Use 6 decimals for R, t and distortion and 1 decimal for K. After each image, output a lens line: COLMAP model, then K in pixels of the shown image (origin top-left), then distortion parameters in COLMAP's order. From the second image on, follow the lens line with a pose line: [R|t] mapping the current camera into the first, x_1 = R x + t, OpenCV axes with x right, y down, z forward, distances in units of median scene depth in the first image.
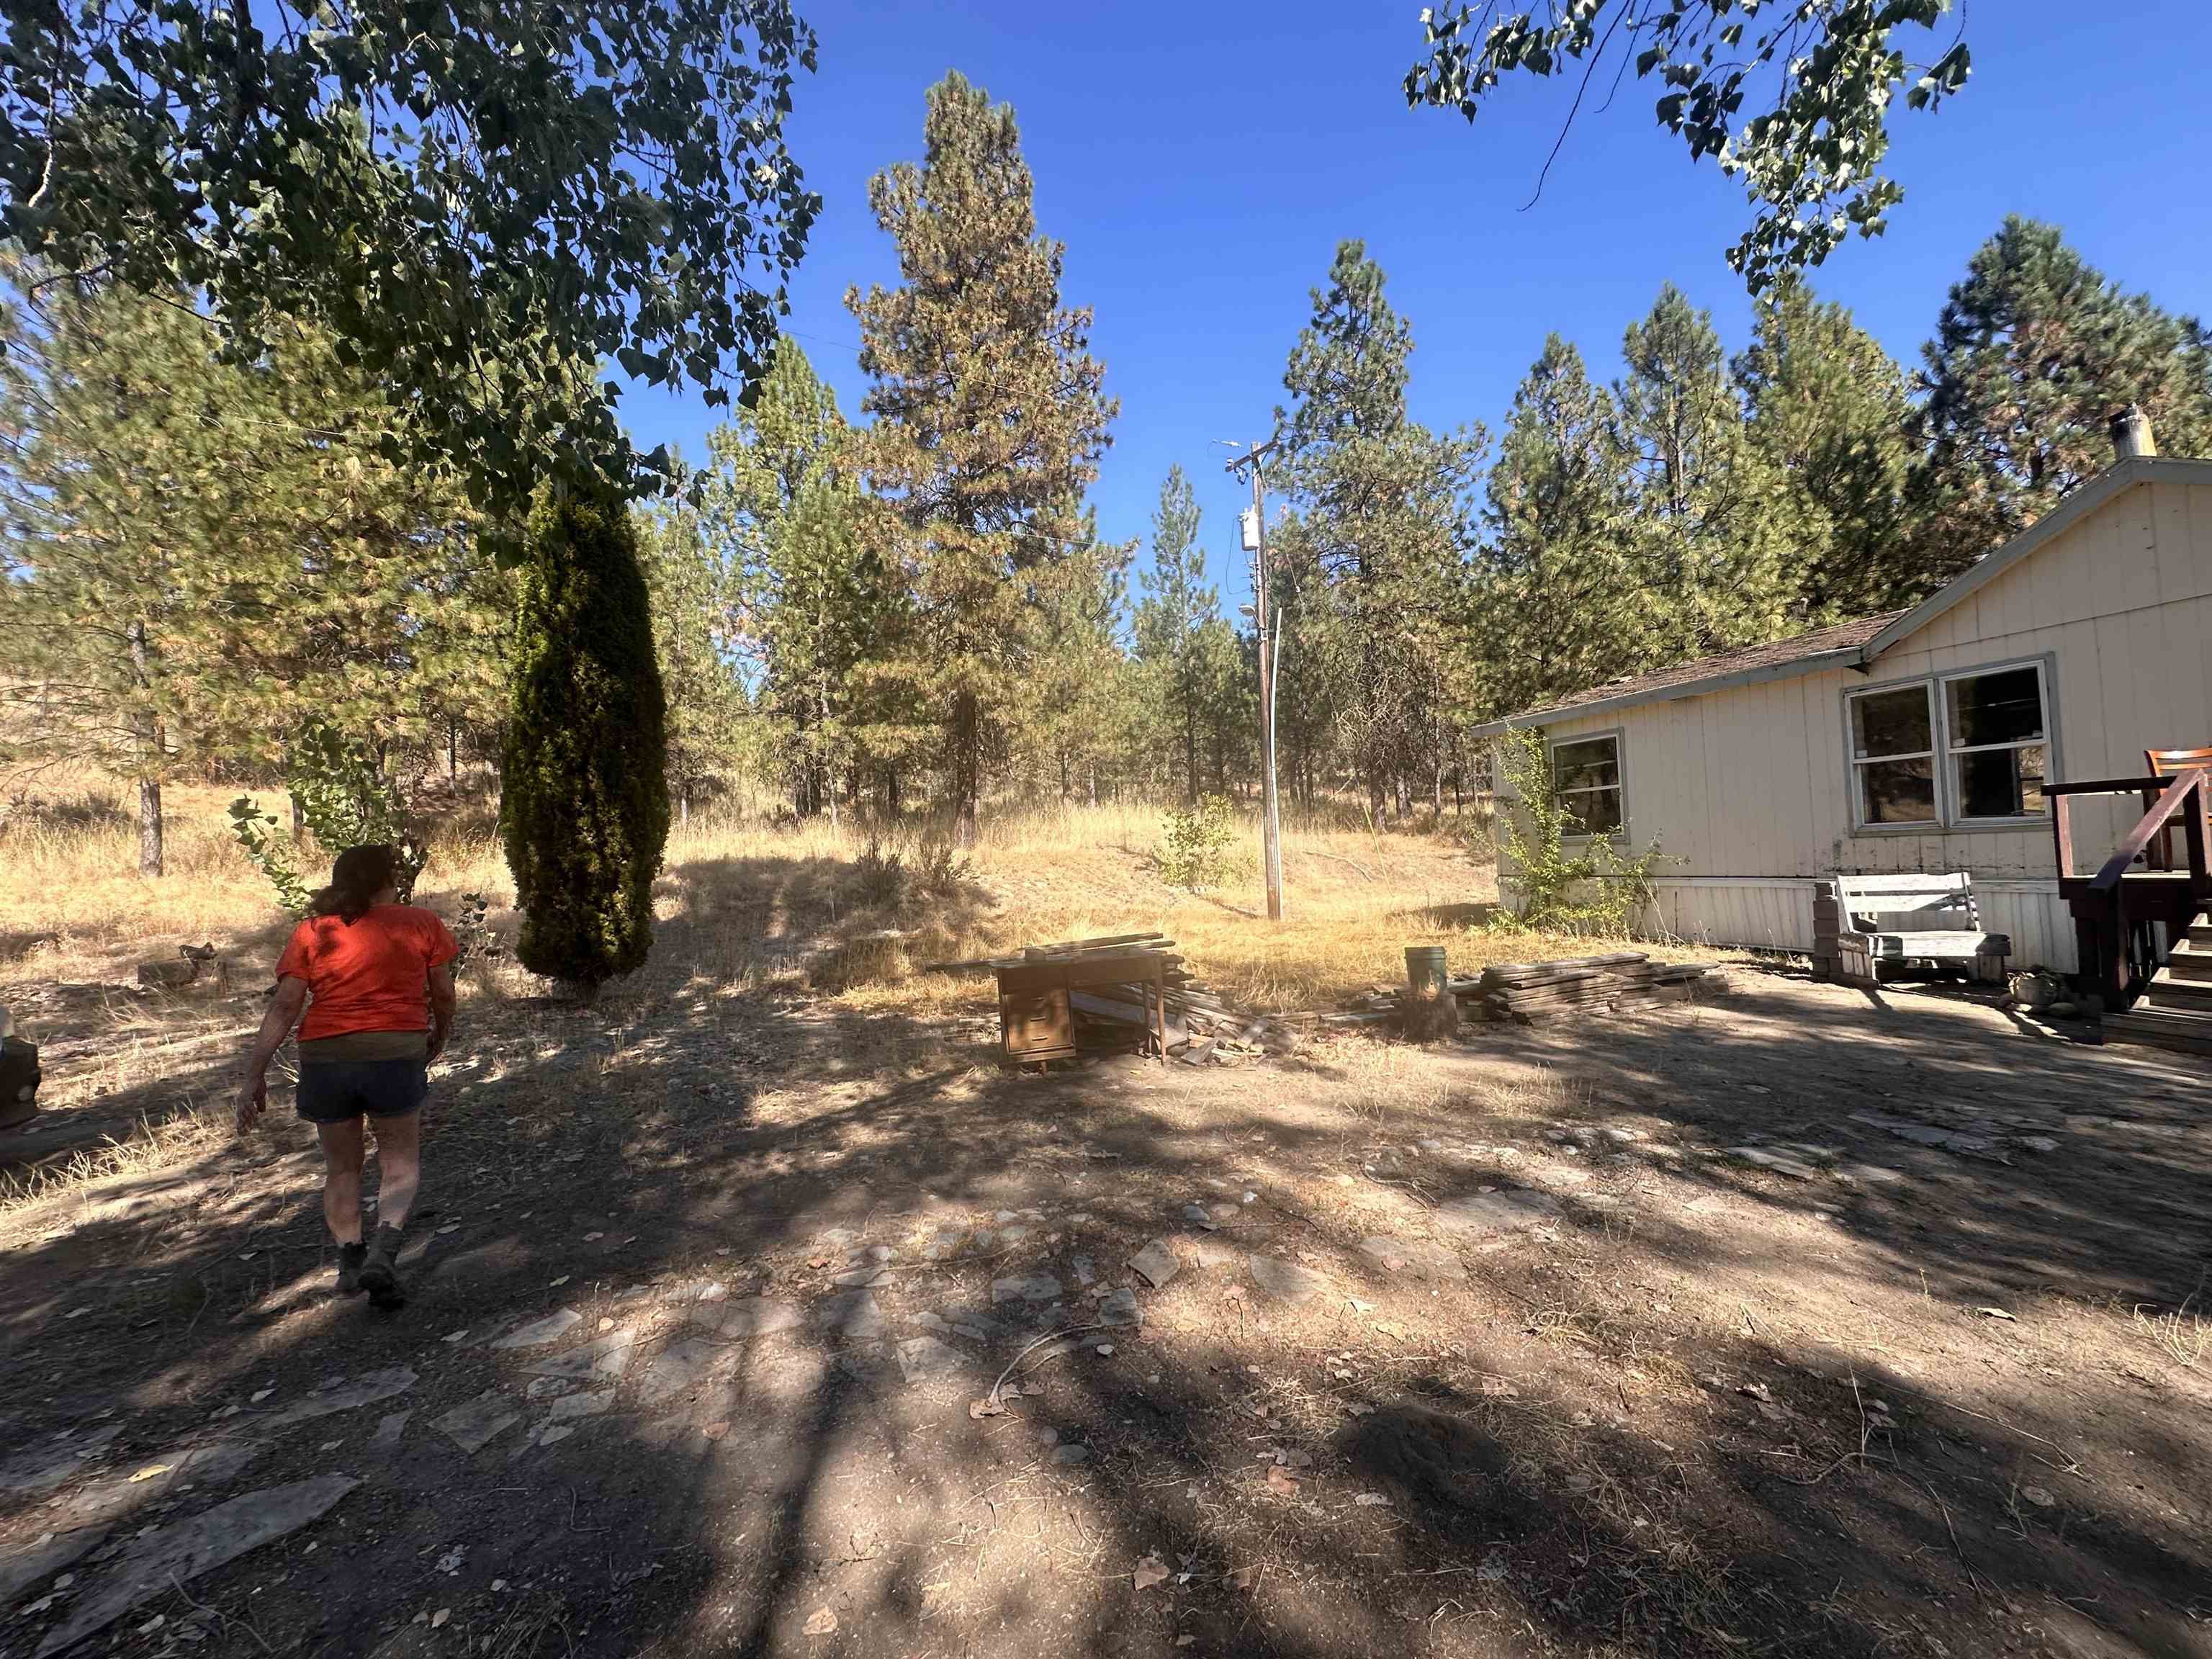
lens RADIAL K [[878.8, 0, 1101.7], [0, 878.8, 821.8], [0, 0, 1]] dist [-0.002811, 0.000022]
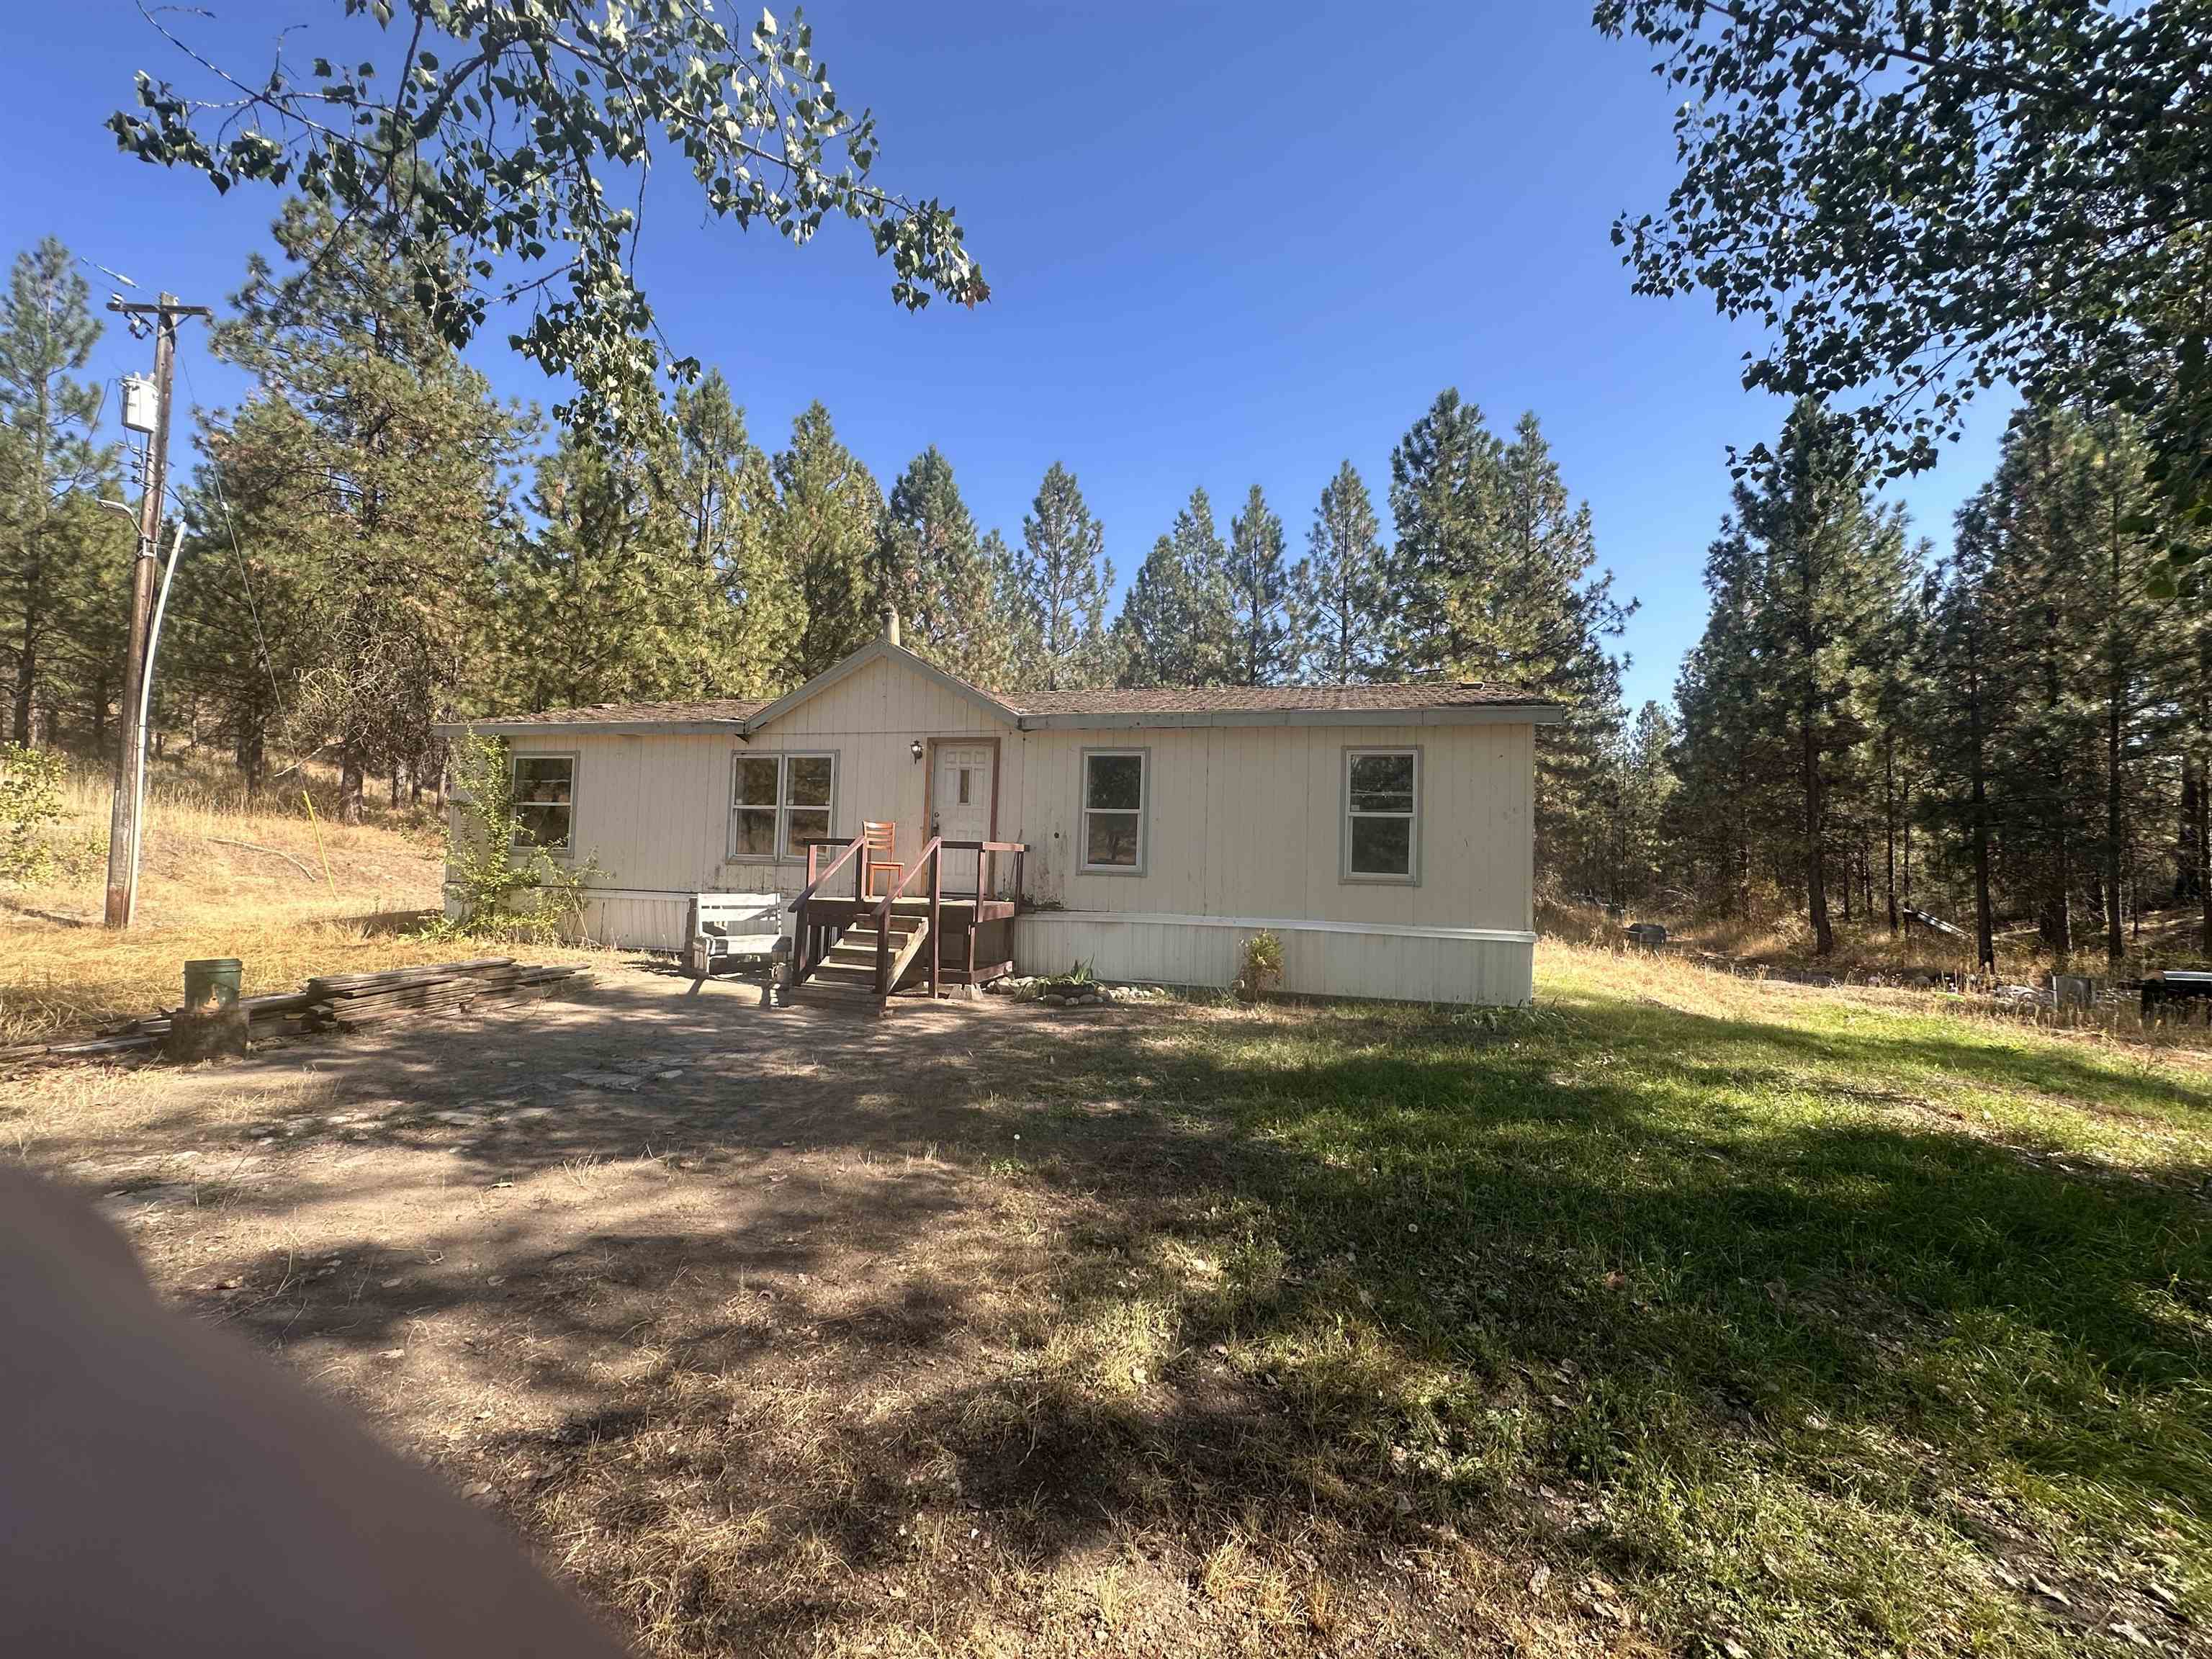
lens RADIAL K [[879.8, 0, 1104.5], [0, 879.8, 826.0], [0, 0, 1]] dist [-0.003867, 0.000565]
pose [[0.554421, 0.087808, 0.827591, 0.034944], [-0.086754, 0.995099, -0.047462, -0.011720], [-0.827702, -0.045483, 0.559321, -0.093641]]
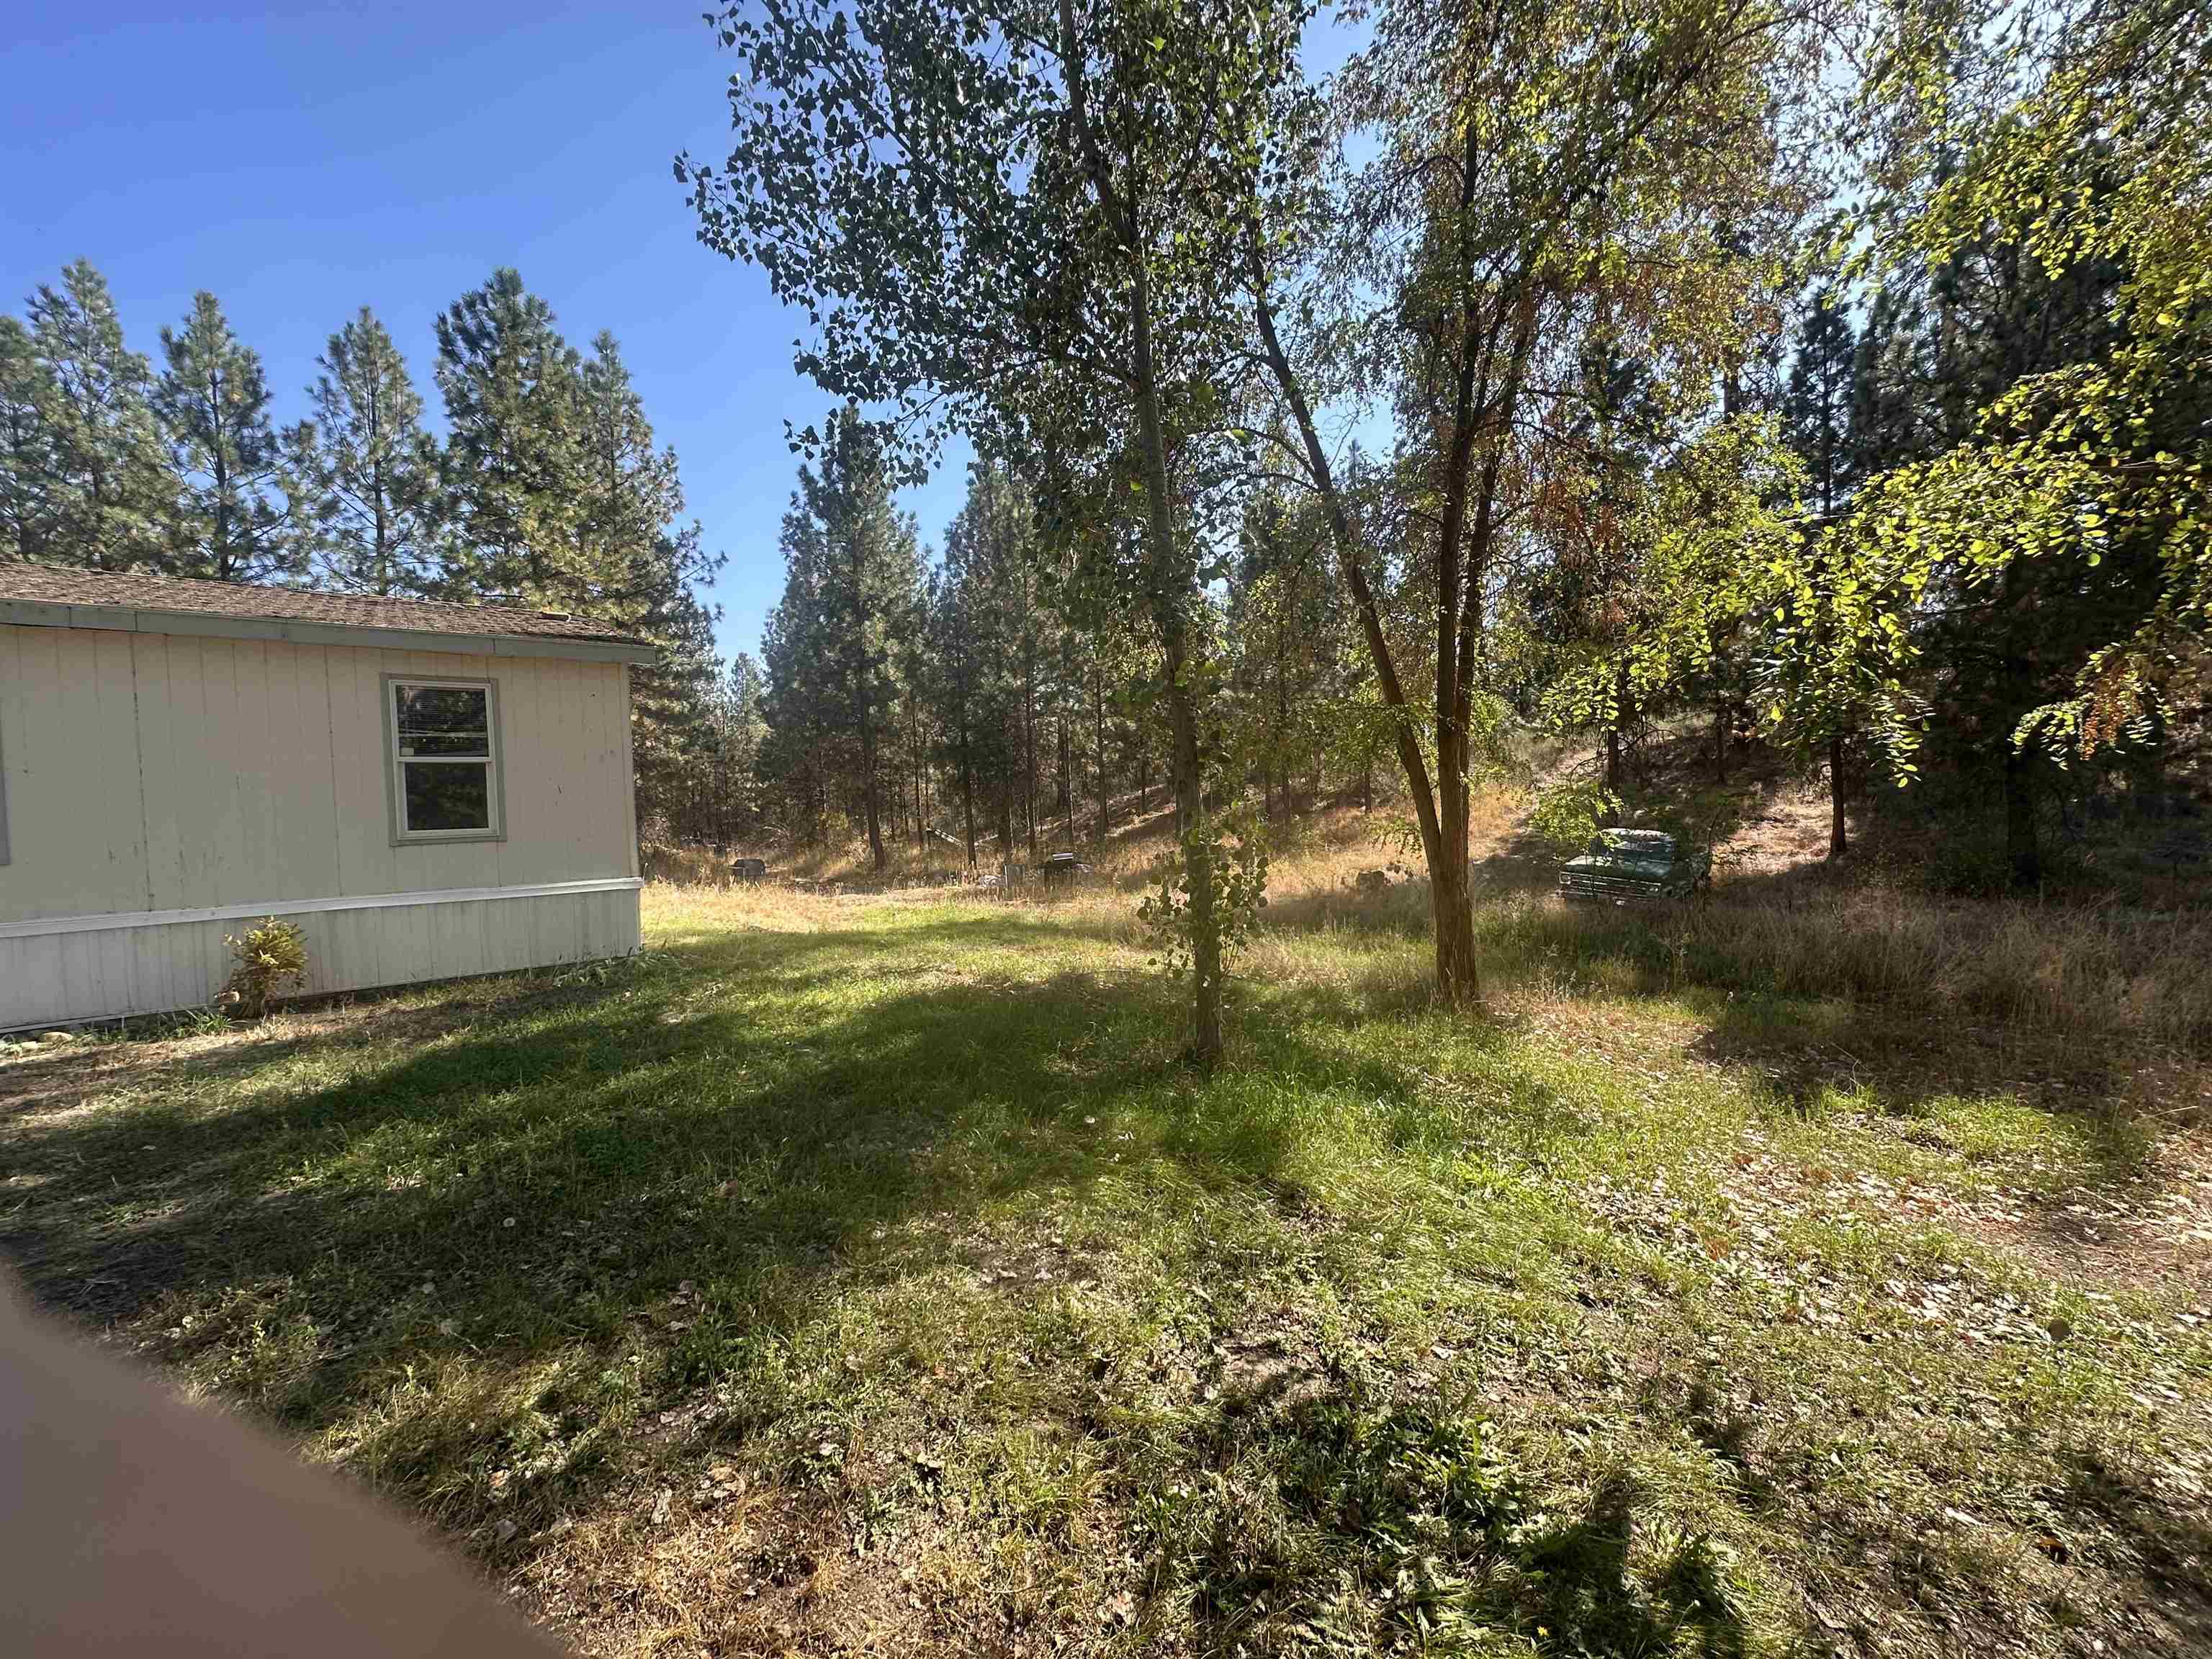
lens RADIAL K [[879.5, 0, 1104.7], [0, 879.5, 825.6], [0, 0, 1]] dist [-0.004660, 0.001285]
pose [[-0.339528, 0.027540, 0.940193, 0.038558], [0.009552, 0.999621, -0.025832, -0.010378], [-0.940548, 0.000210, -0.339662, -0.096386]]
